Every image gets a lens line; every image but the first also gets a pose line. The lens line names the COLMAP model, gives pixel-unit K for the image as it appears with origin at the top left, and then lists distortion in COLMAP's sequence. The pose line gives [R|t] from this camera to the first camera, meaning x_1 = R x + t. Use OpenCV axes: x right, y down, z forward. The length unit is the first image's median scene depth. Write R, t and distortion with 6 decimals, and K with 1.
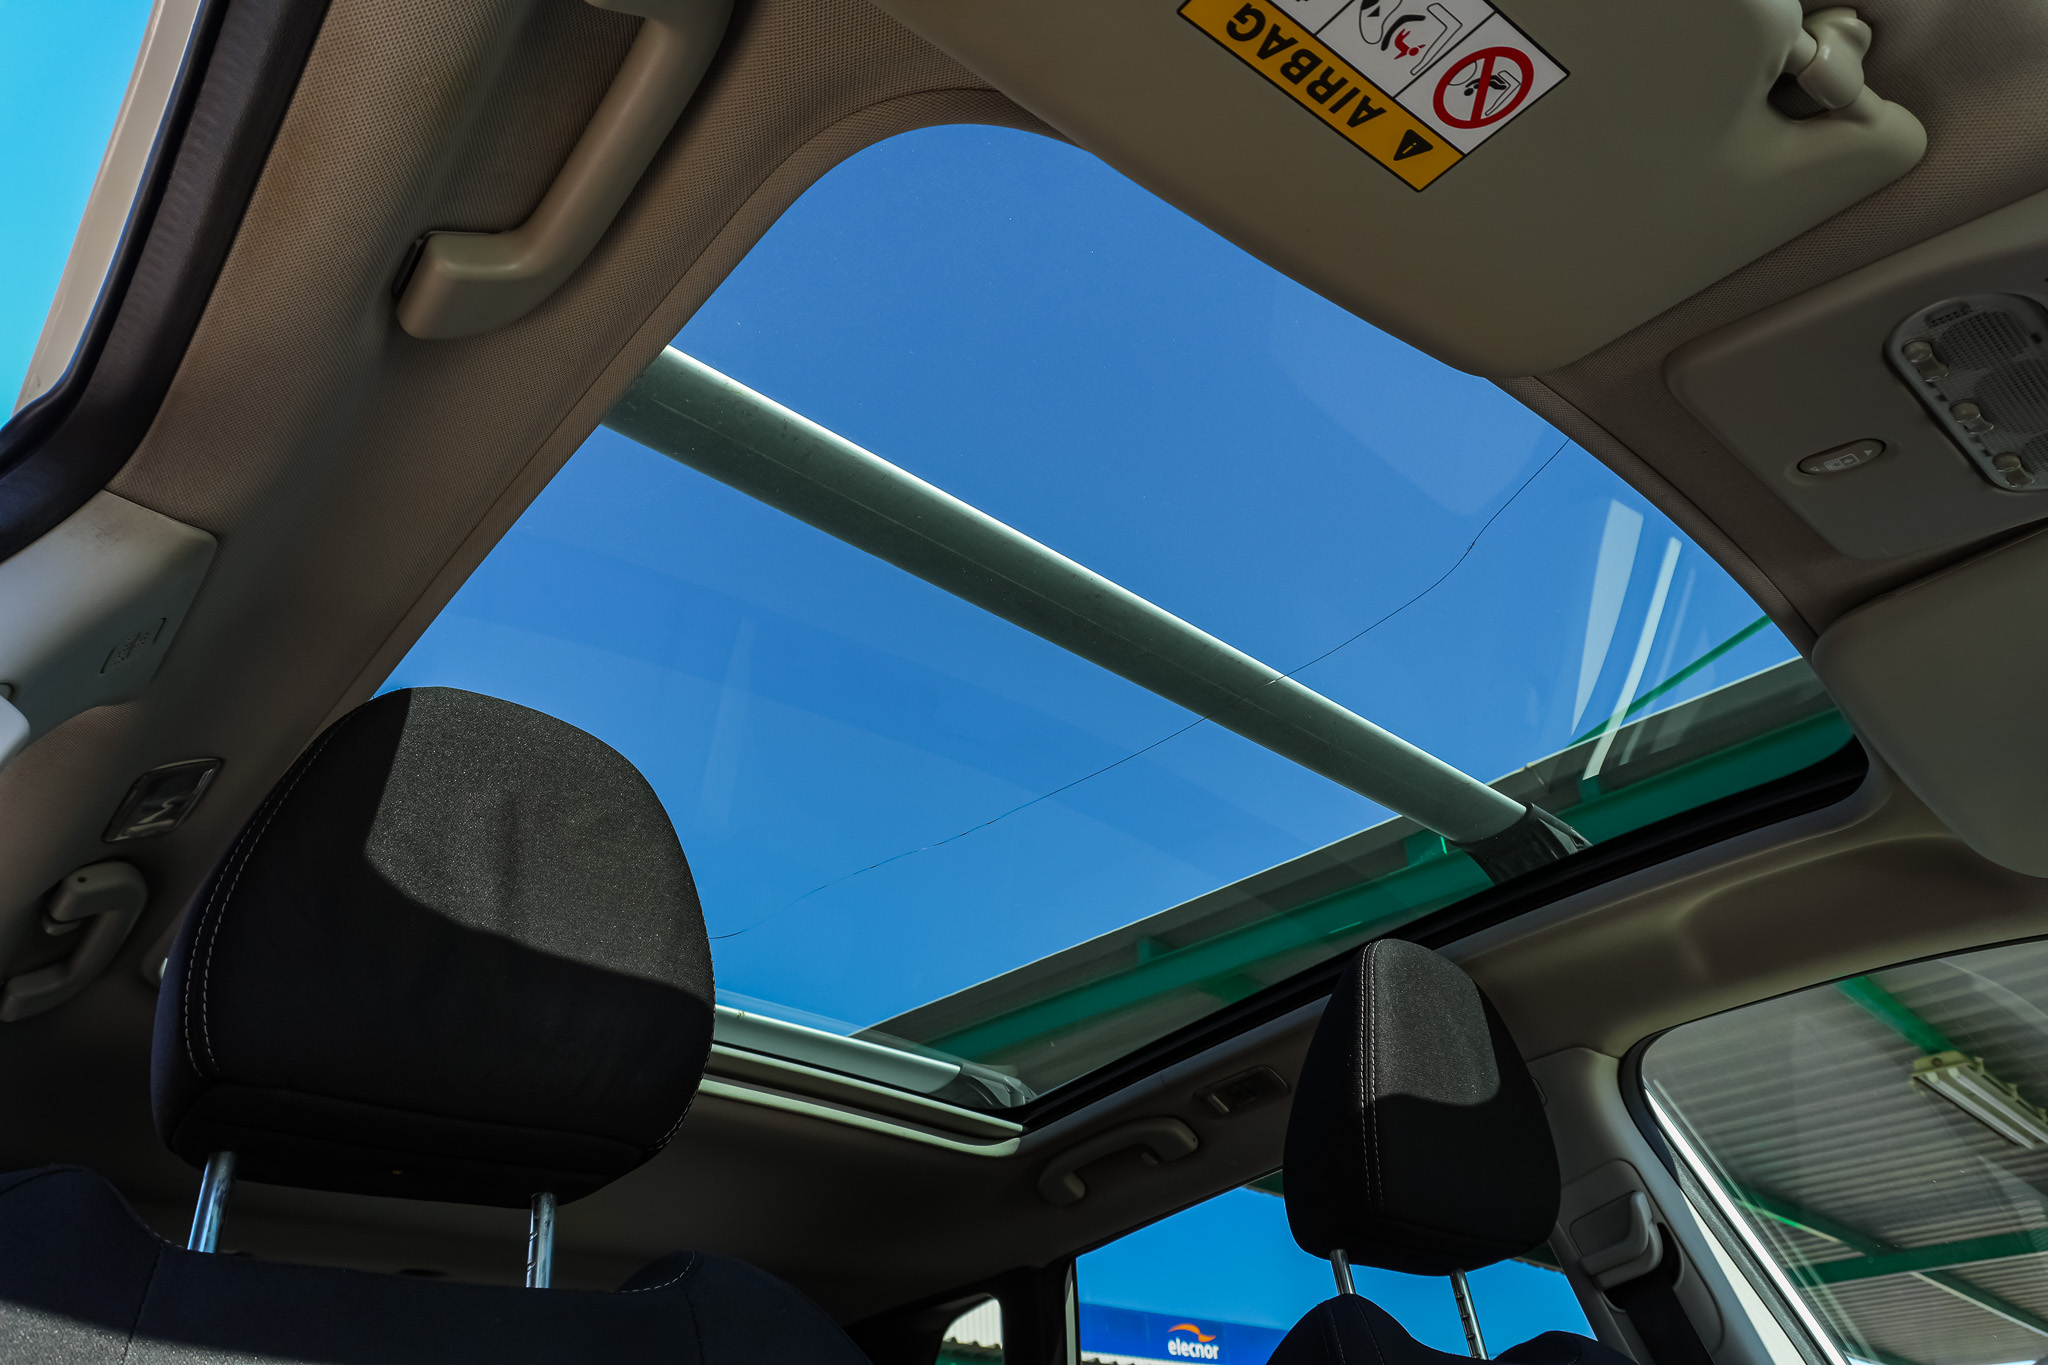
lens RADIAL K [[1378.6, 0, 1024.0], [0, 1378.6, 682.5], [0, 0, 1]] dist [-0.000927, 0.002473]
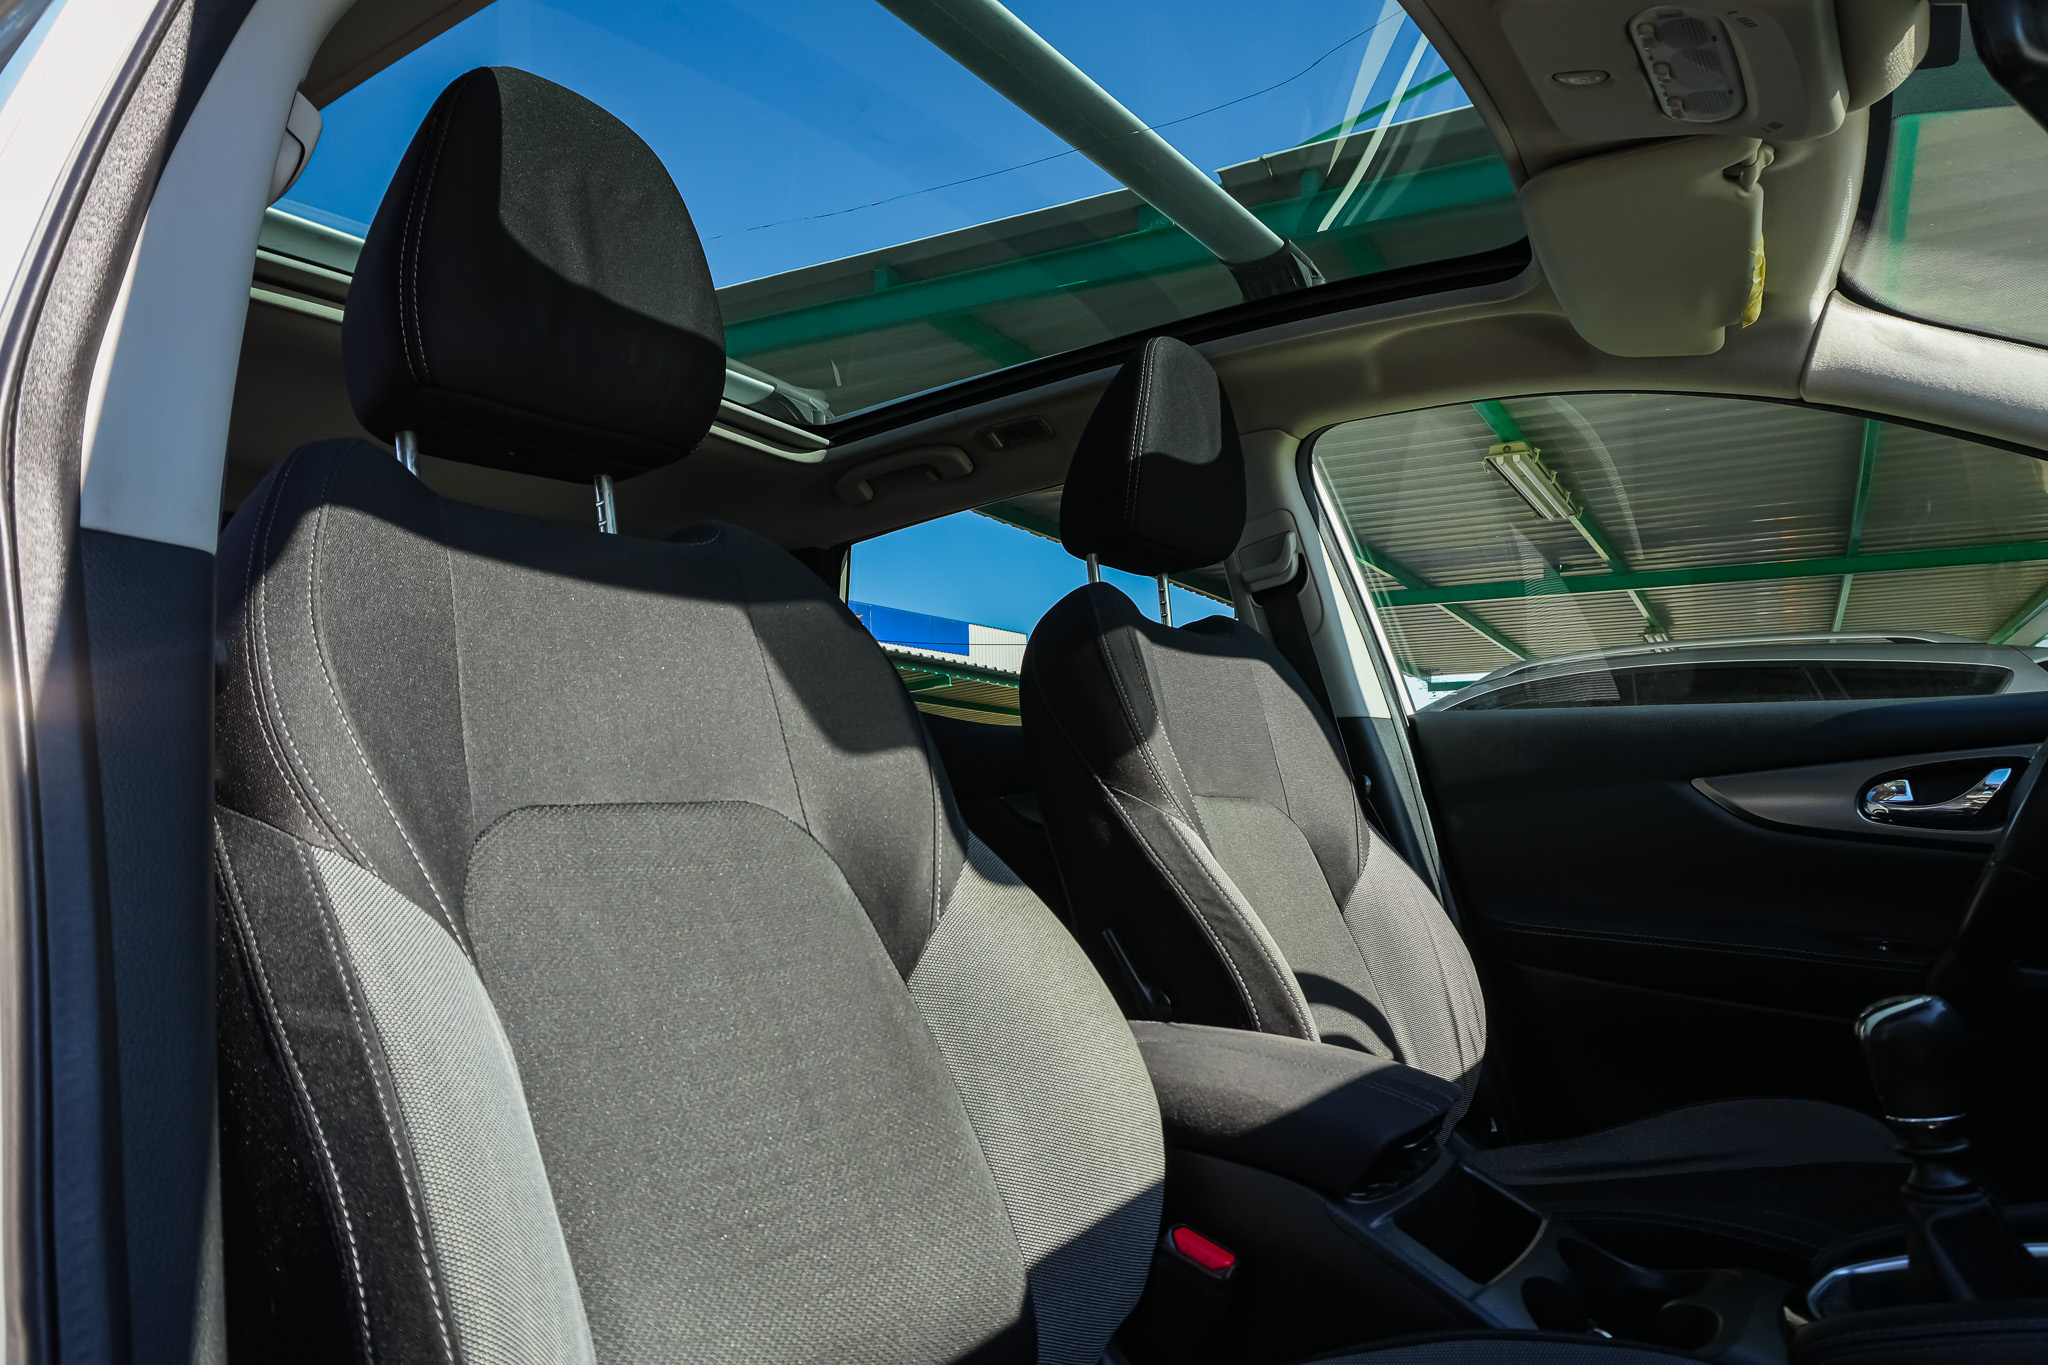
lens RADIAL K [[1378.6, 0, 1024.0], [0, 1378.6, 682.5], [0, 0, 1]] dist [-0.000927, 0.002473]
pose [[0.967505, 0.051393, 0.247572, -0.157538], [-0.161882, 0.878050, 0.450358, -0.084909], [-0.194235, -0.475802, 0.857838, -0.227246]]
